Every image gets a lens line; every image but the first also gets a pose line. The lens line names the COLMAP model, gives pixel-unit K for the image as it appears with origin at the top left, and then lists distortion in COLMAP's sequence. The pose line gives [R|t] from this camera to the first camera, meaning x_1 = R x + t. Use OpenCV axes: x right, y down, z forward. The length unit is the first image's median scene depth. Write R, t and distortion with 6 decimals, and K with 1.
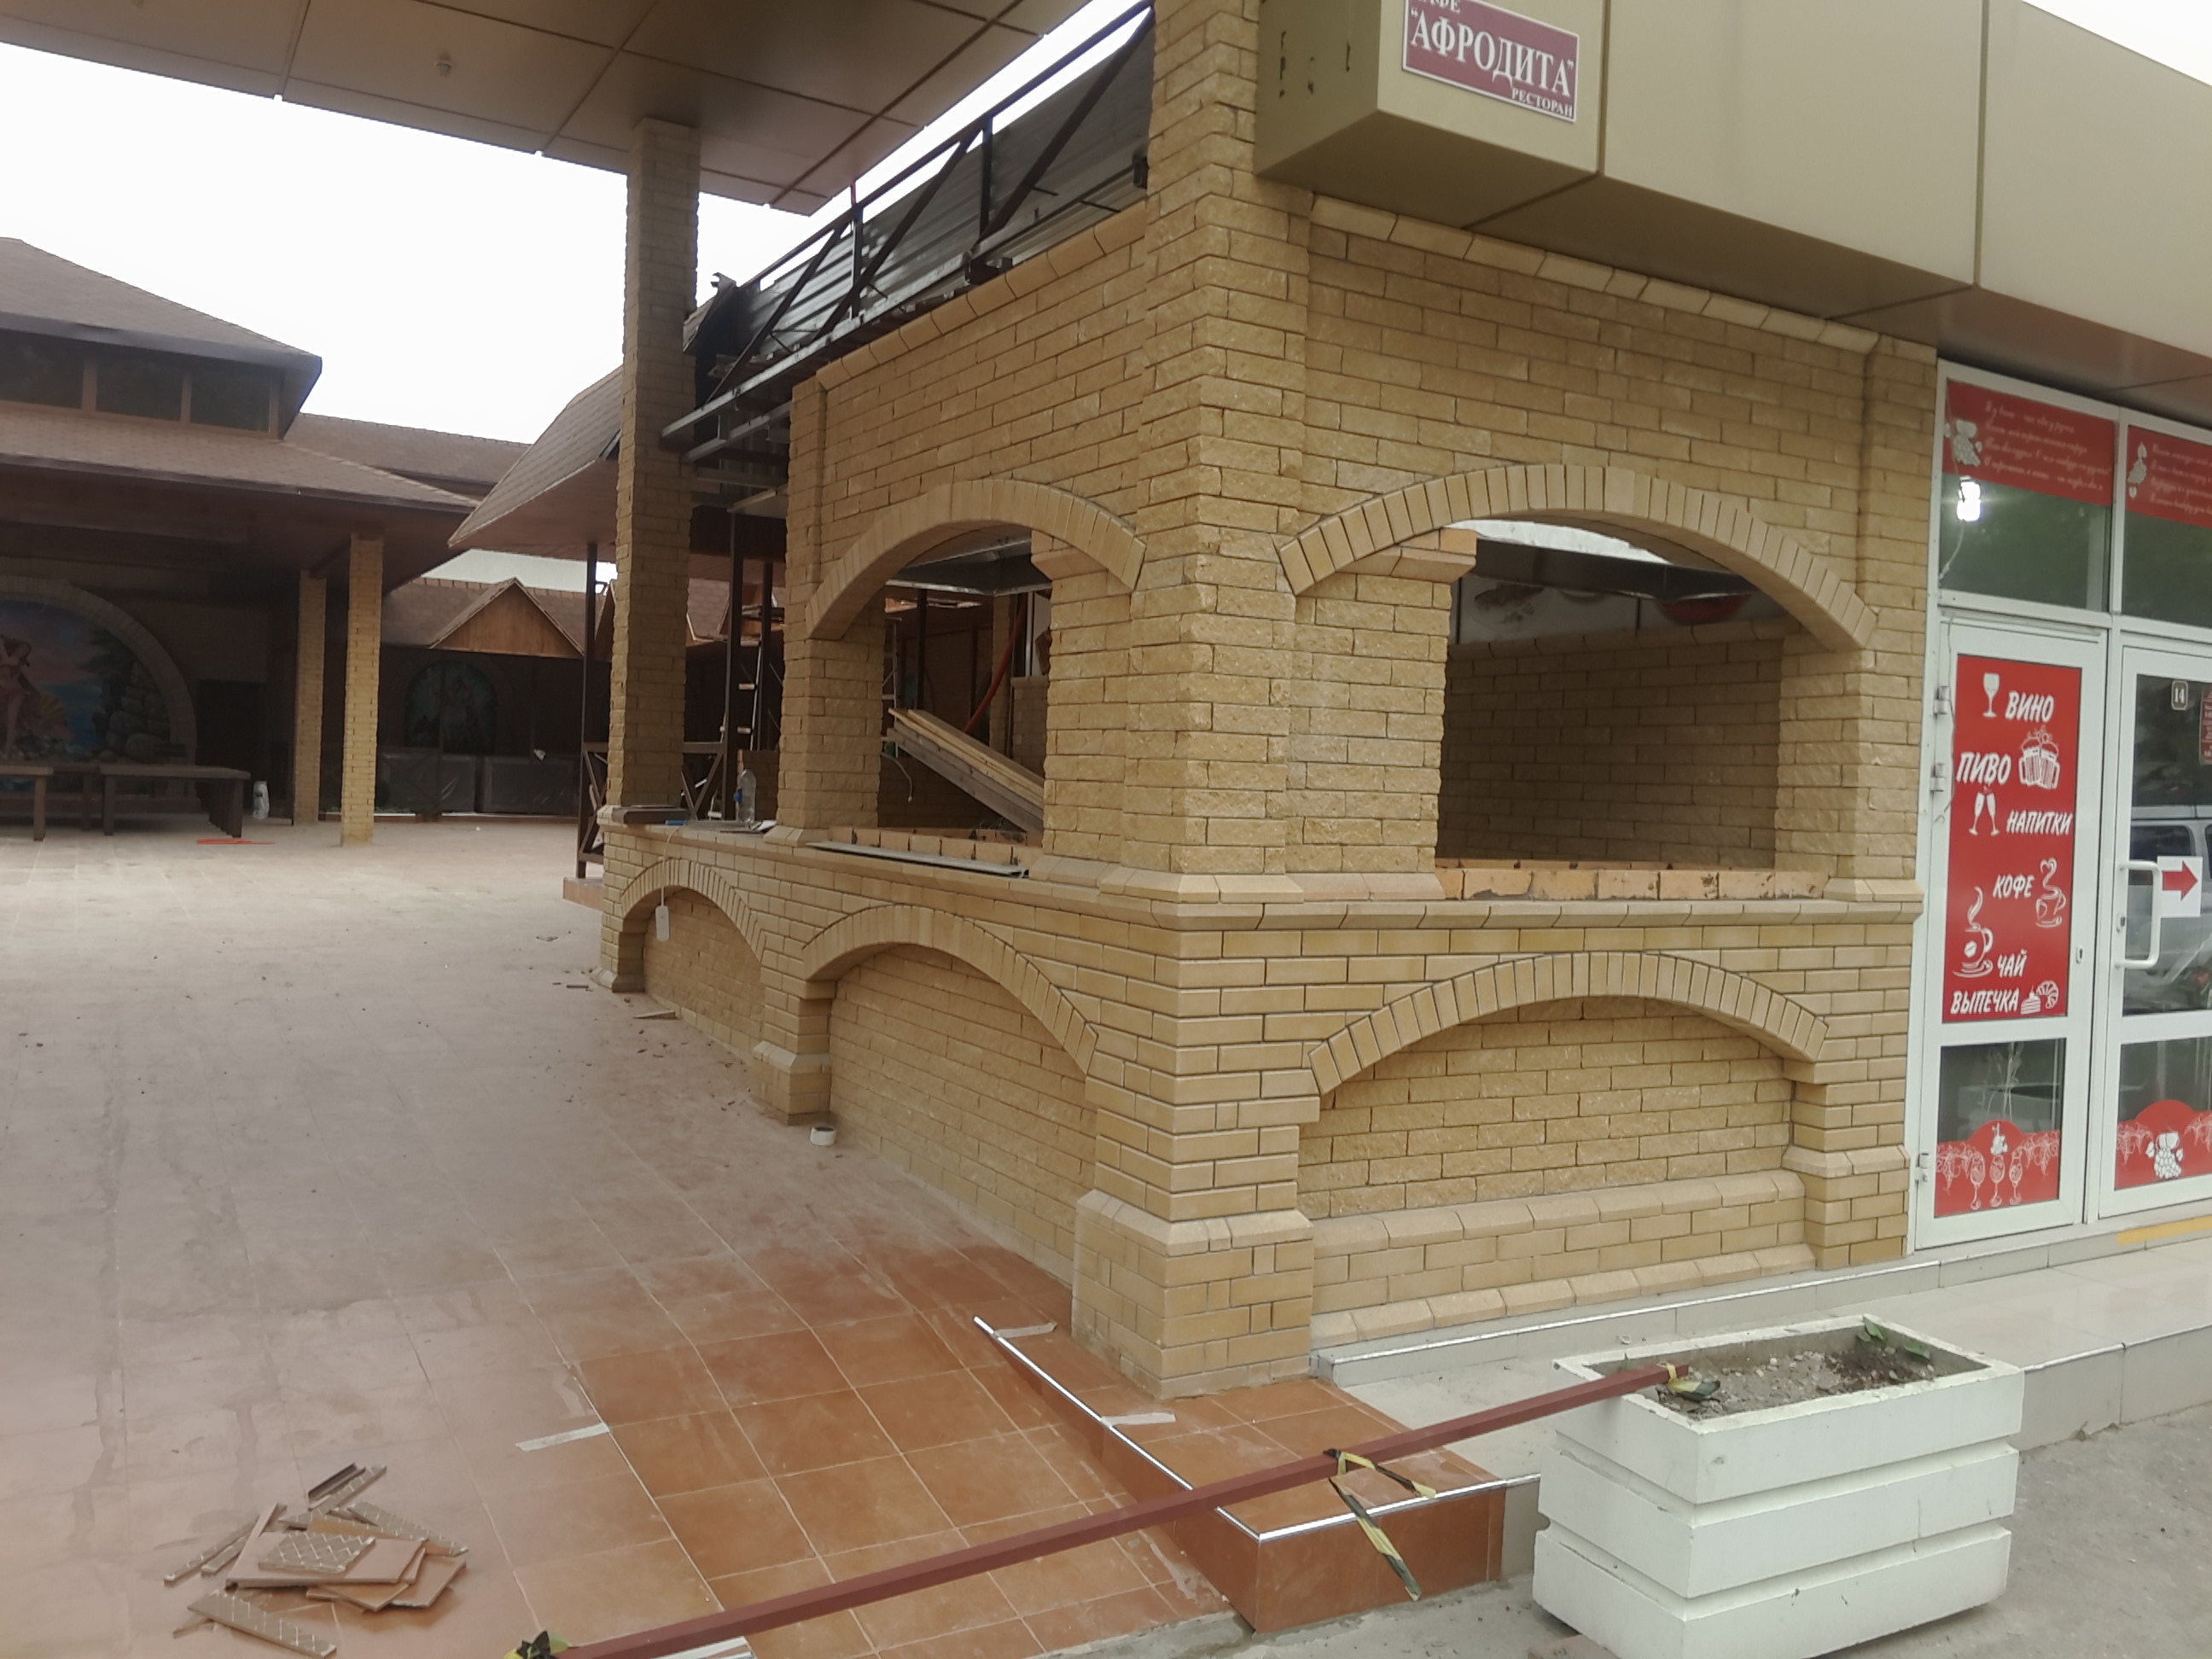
lens RADIAL K [[1686.0, 0, 1121.1], [0, 1686.0, 805.5], [0, 0, 1]] dist [0.097241, -0.160409]
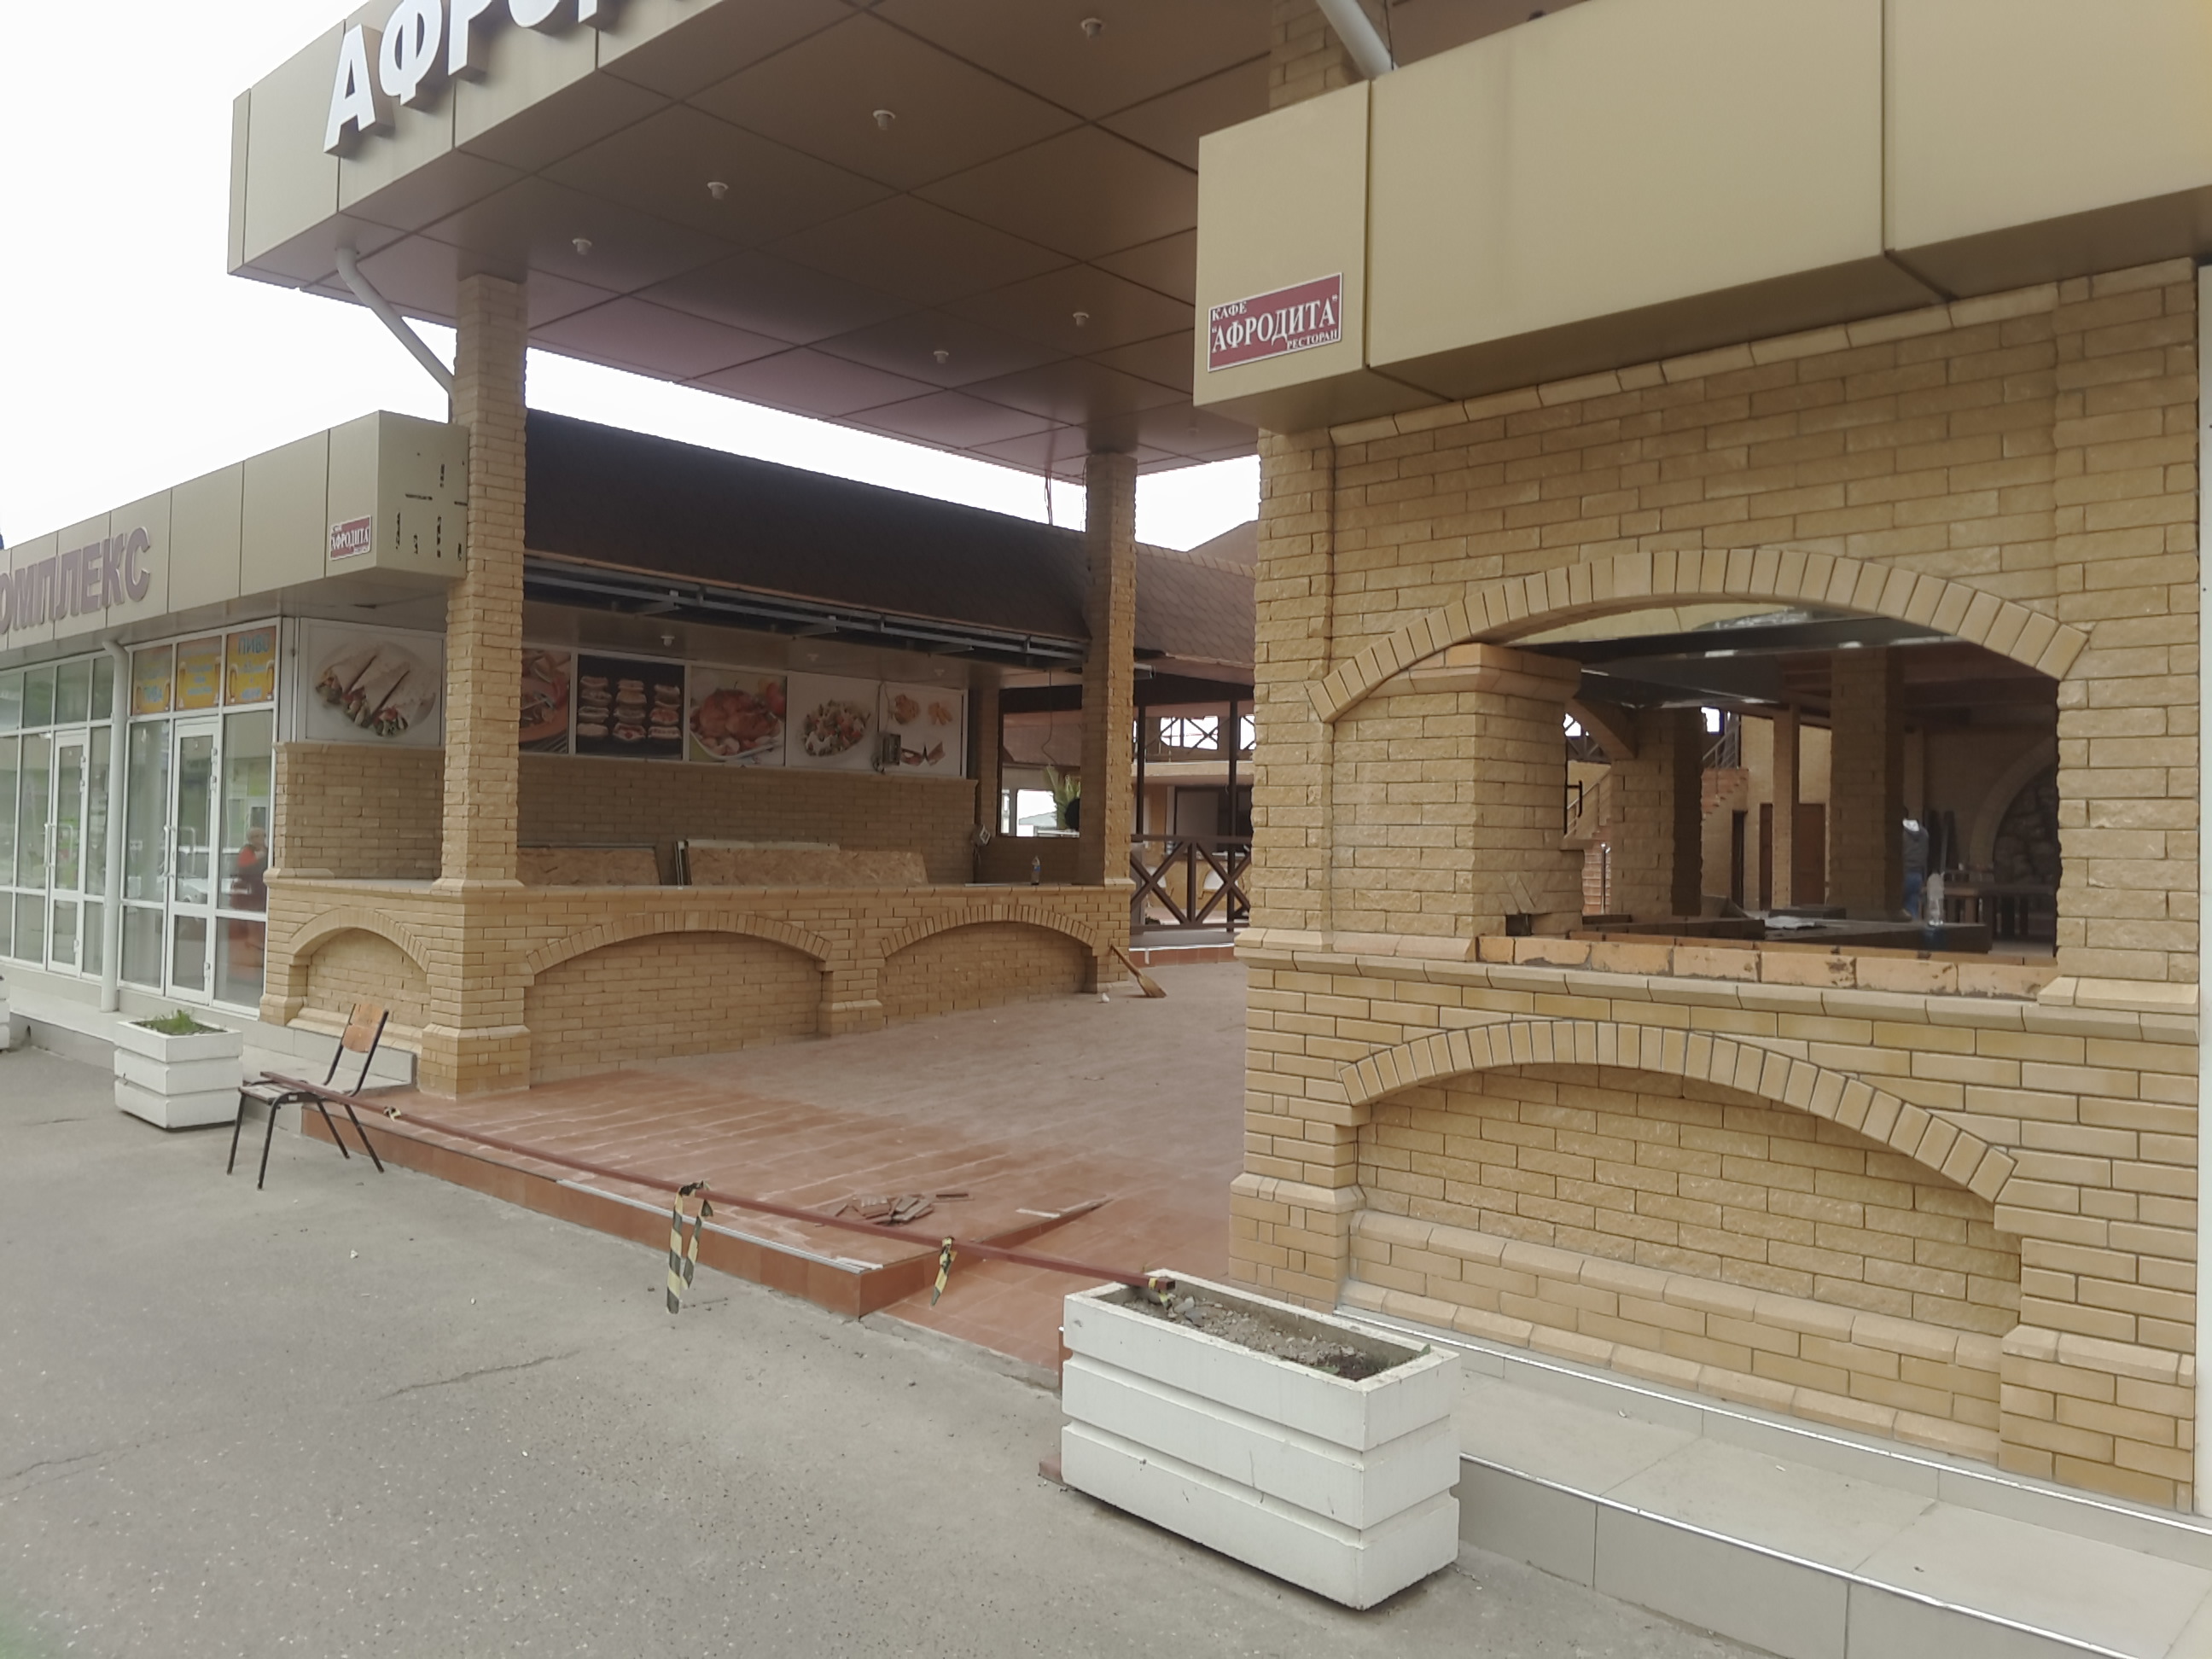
lens RADIAL K [[1686.0, 0, 1121.1], [0, 1686.0, 805.5], [0, 0, 1]] dist [0.097241, -0.160409]
pose [[0.285367, -0.055822, -0.956791, 1.043861], [-0.020072, 0.997735, -0.064198, 0.023944], [0.958208, 0.037525, 0.283600, 0.366050]]
